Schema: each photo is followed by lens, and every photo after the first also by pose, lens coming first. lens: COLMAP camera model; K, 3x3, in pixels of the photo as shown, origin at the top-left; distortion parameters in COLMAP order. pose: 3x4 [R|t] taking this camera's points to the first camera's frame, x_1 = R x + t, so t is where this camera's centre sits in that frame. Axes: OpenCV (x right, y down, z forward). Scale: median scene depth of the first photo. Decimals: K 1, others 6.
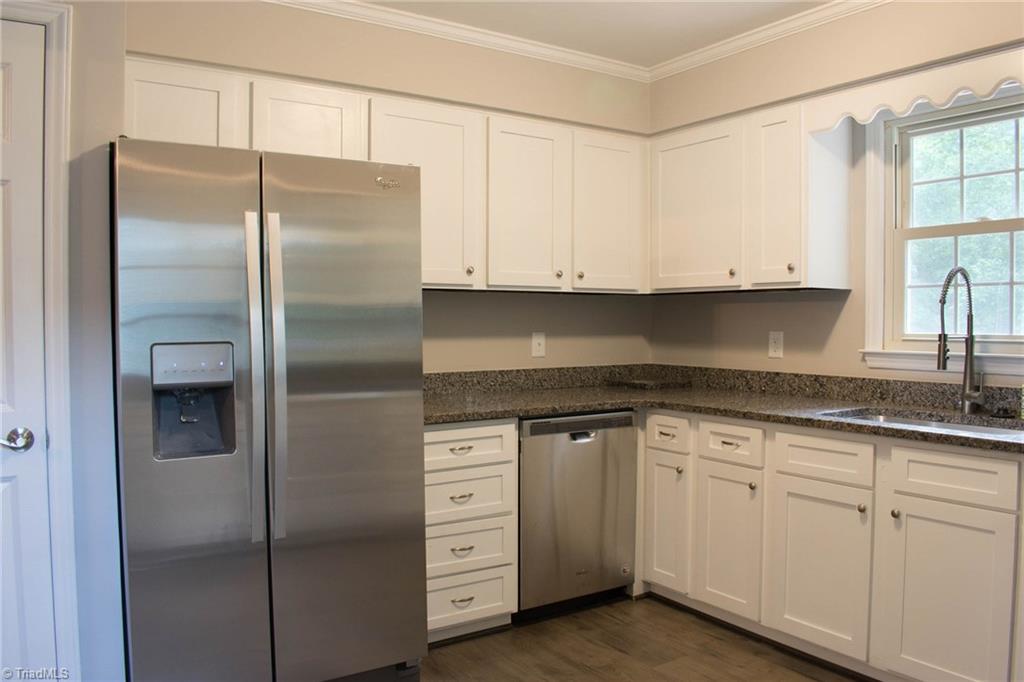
lens RADIAL K [[819.8, 0, 512.0], [0, 819.8, 341.0], [0, 0, 1]] dist [-0.096109, 0.011311]
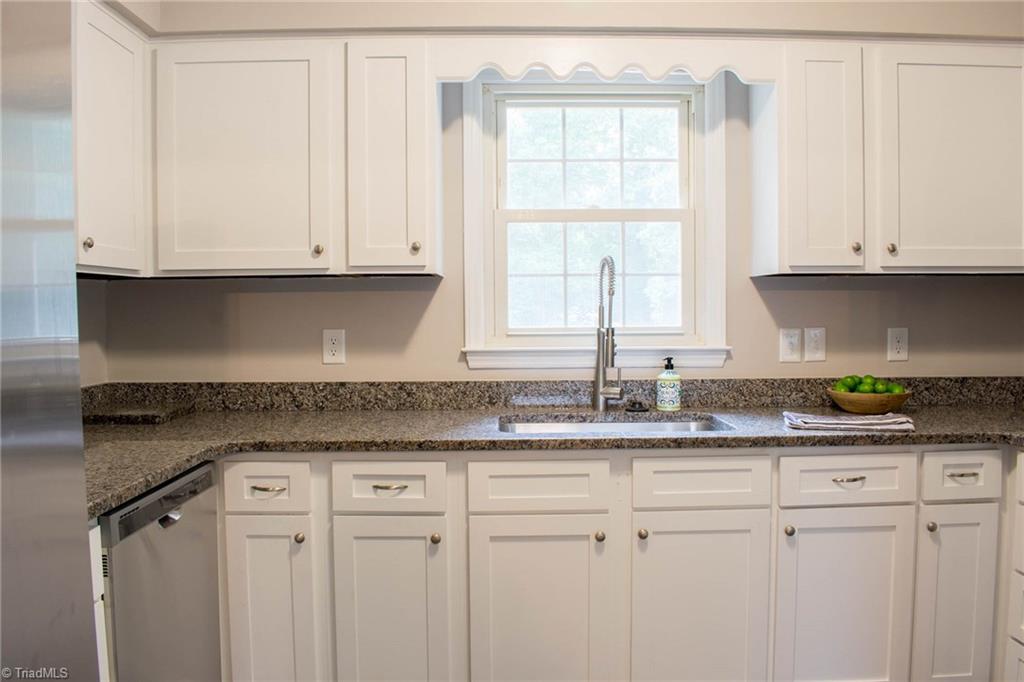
lens RADIAL K [[819.8, 0, 512.0], [0, 819.8, 341.0], [0, 0, 1]] dist [-0.096109, 0.011311]
pose [[0.537453, -0.041152, 0.842289, -0.266150], [0.029424, 0.999116, 0.030039, -0.021347], [-0.842780, 0.008638, 0.538189, 0.495817]]
